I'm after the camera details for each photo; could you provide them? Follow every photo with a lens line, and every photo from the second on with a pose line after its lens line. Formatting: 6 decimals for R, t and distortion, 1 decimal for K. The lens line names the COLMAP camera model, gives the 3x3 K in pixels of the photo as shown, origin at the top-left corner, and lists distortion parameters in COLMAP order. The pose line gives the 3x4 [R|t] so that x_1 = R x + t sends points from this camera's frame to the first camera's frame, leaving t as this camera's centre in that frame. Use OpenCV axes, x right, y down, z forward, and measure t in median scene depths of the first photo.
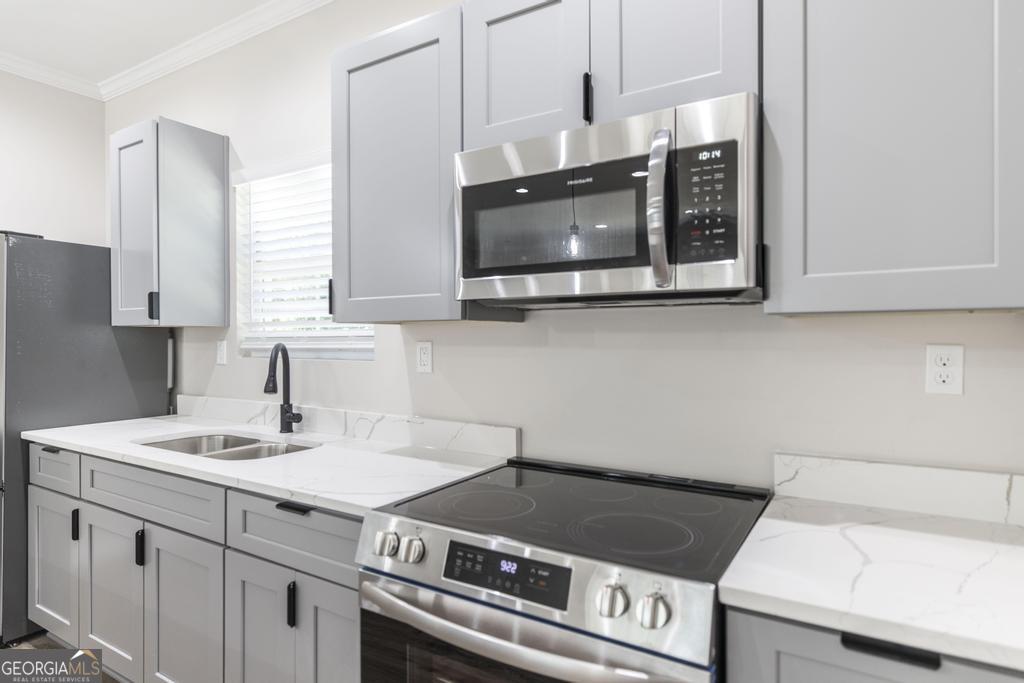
lens RADIAL K [[558.0, 0, 513.6], [0, 558.0, 340.2], [0, 0, 1]] dist [0.002480, 0.000730]
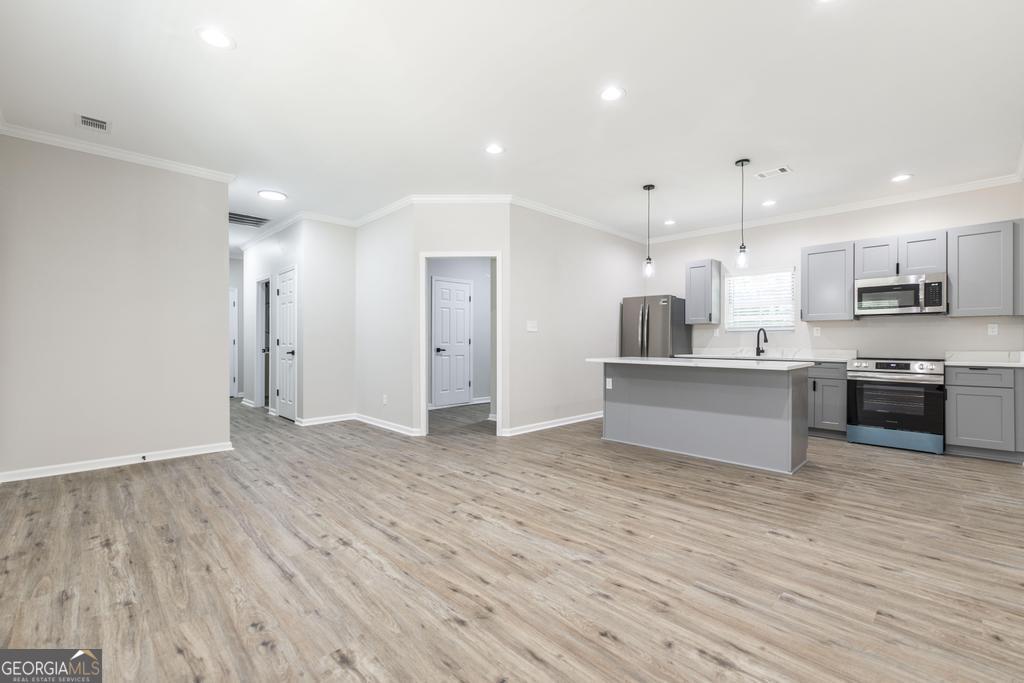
lens RADIAL K [[442.3, 0, 528.5], [0, 442.3, 344.6], [0, 0, 1]] dist [-0.000429, -0.000080]
pose [[0.979224, 0.003494, -0.202751, -1.244977], [-0.003762, 0.999992, -0.000934, 0.111164], [0.202746, 0.001677, 0.979230, -1.862356]]
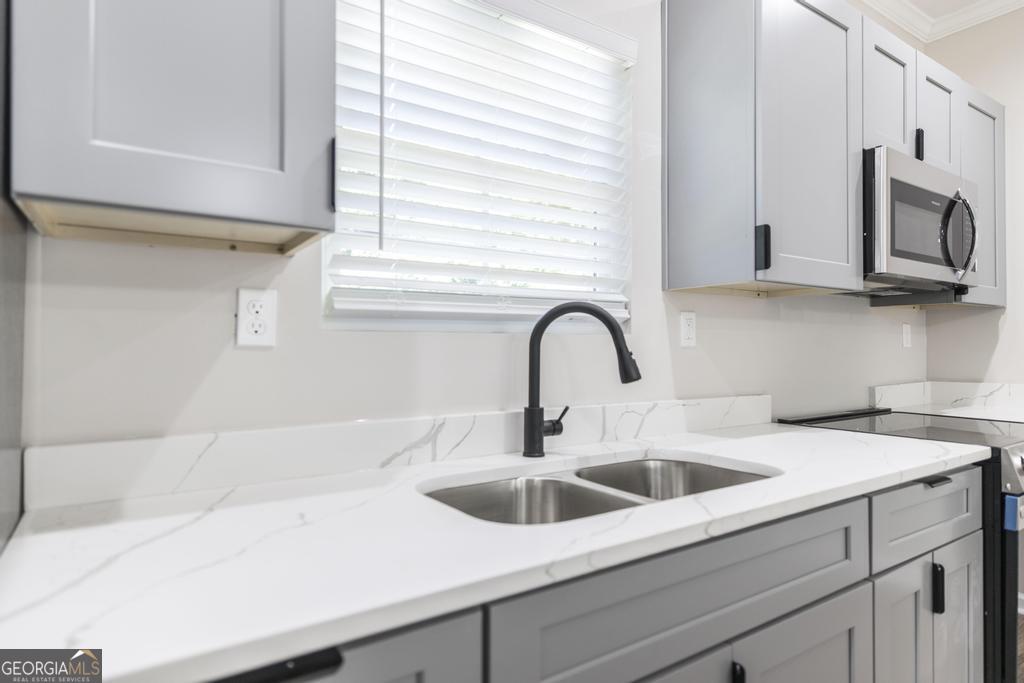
lens RADIAL K [[558.0, 0, 513.6], [0, 558.0, 340.2], [0, 0, 1]] dist [0.002480, 0.000730]
pose [[0.428902, 0.006977, 0.903324, -0.991147], [-0.002747, 0.999976, -0.006419, 0.049560], [-0.903347, 0.000271, 0.428911, 0.809231]]
